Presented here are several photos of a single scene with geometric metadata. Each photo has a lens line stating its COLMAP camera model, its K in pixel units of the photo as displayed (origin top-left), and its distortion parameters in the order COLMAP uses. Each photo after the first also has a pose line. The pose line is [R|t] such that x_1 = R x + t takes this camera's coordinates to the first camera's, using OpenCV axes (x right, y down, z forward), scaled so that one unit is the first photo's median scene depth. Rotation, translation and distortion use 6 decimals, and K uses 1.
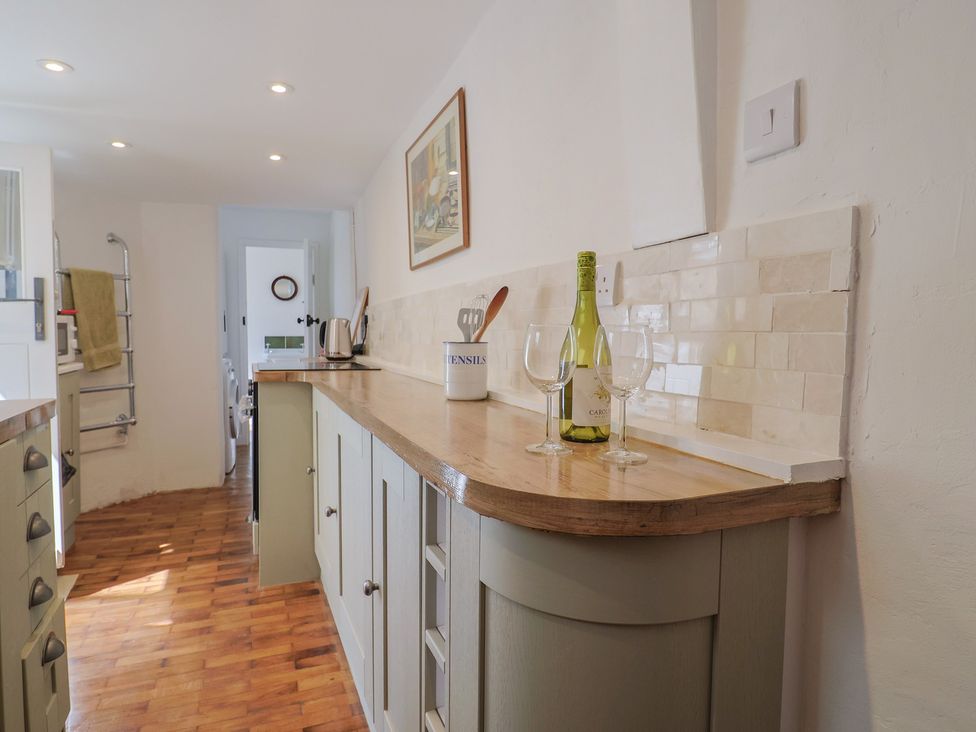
lens RADIAL K [[592.4, 0, 506.7], [0, 592.4, 364.4], [0, 0, 1]] dist [-0.003941, -0.005354]
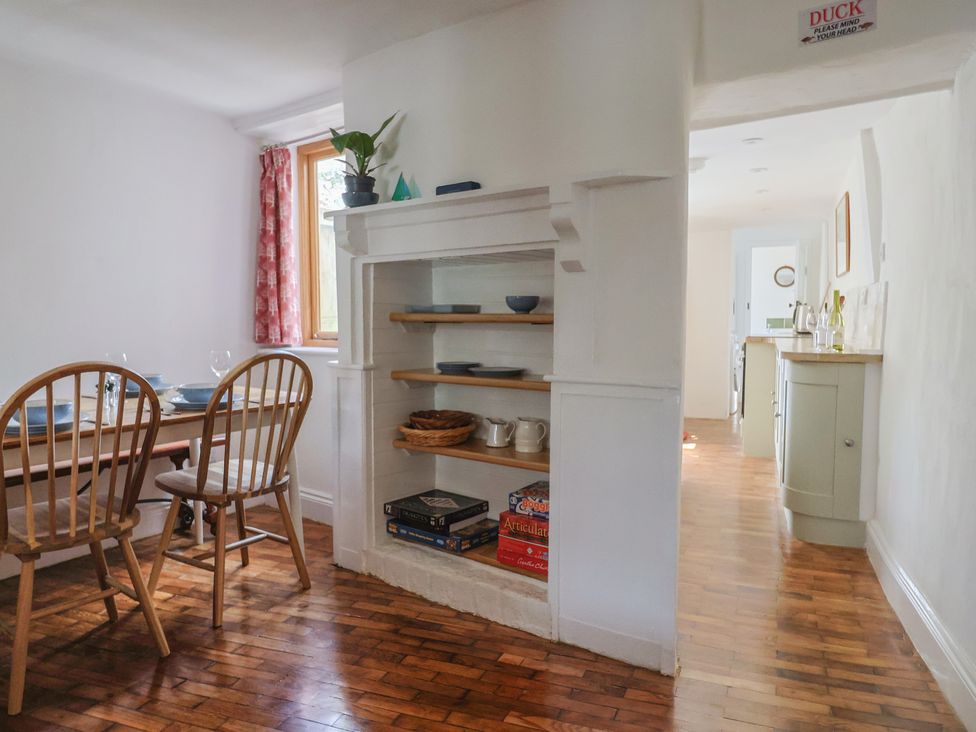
lens RADIAL K [[592.4, 0, 506.7], [0, 592.4, 364.4], [0, 0, 1]] dist [-0.003941, -0.005354]
pose [[0.686586, 0.045622, -0.725616, 0.159540], [-0.023435, 0.998899, 0.040629, 0.015309], [0.726671, -0.010891, 0.686899, -0.316304]]
